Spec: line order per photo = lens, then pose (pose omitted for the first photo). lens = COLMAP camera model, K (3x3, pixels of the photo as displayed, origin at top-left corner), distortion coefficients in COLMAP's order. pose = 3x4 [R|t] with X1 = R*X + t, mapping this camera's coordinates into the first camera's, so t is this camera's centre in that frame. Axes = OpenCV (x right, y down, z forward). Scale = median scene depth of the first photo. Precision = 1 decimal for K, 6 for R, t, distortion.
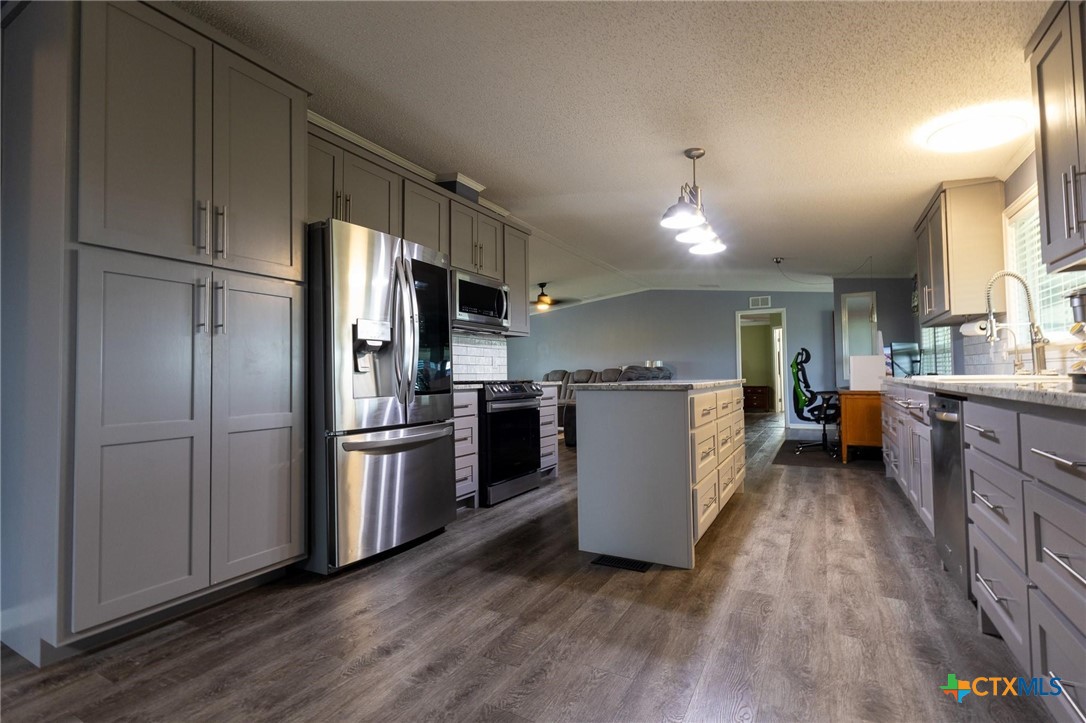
lens RADIAL K [[502.6, 0, 548.8], [0, 502.6, 361.3], [0, 0, 1]] dist [-0.000126, 0.002430]
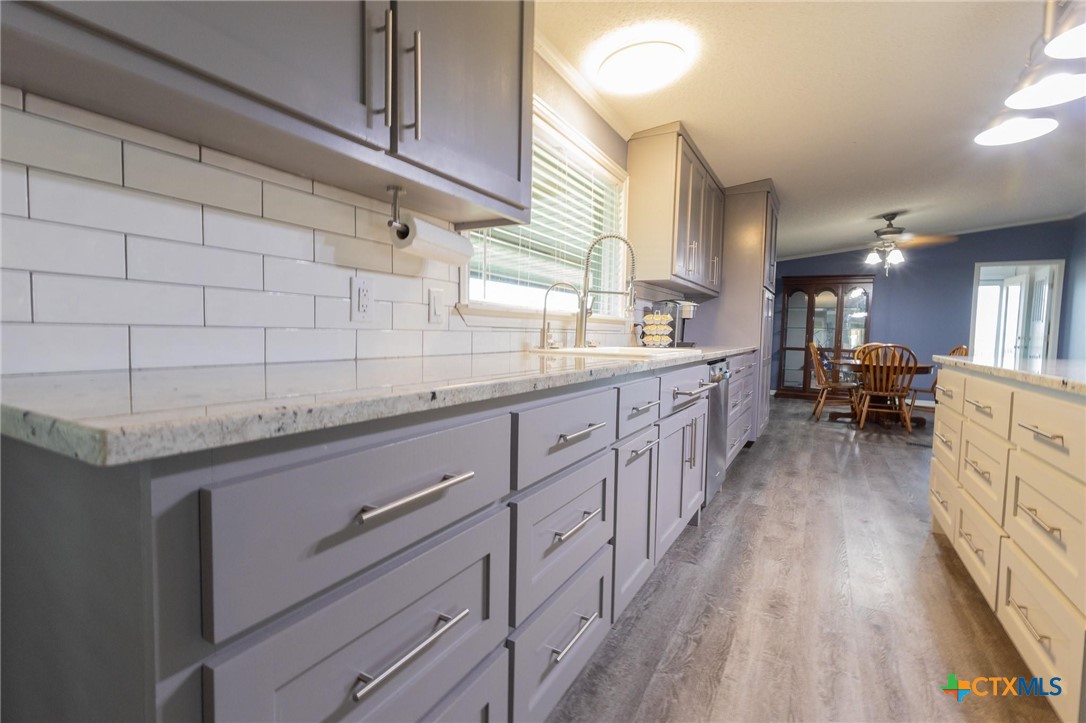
lens RADIAL K [[502.6, 0, 548.8], [0, 502.6, 361.3], [0, 0, 1]] dist [-0.000126, 0.002430]
pose [[-0.999937, -0.010896, -0.002844, 1.140170], [-0.010973, 0.999530, 0.028638, 0.033581], [0.002530, 0.028667, -0.999586, 2.123624]]
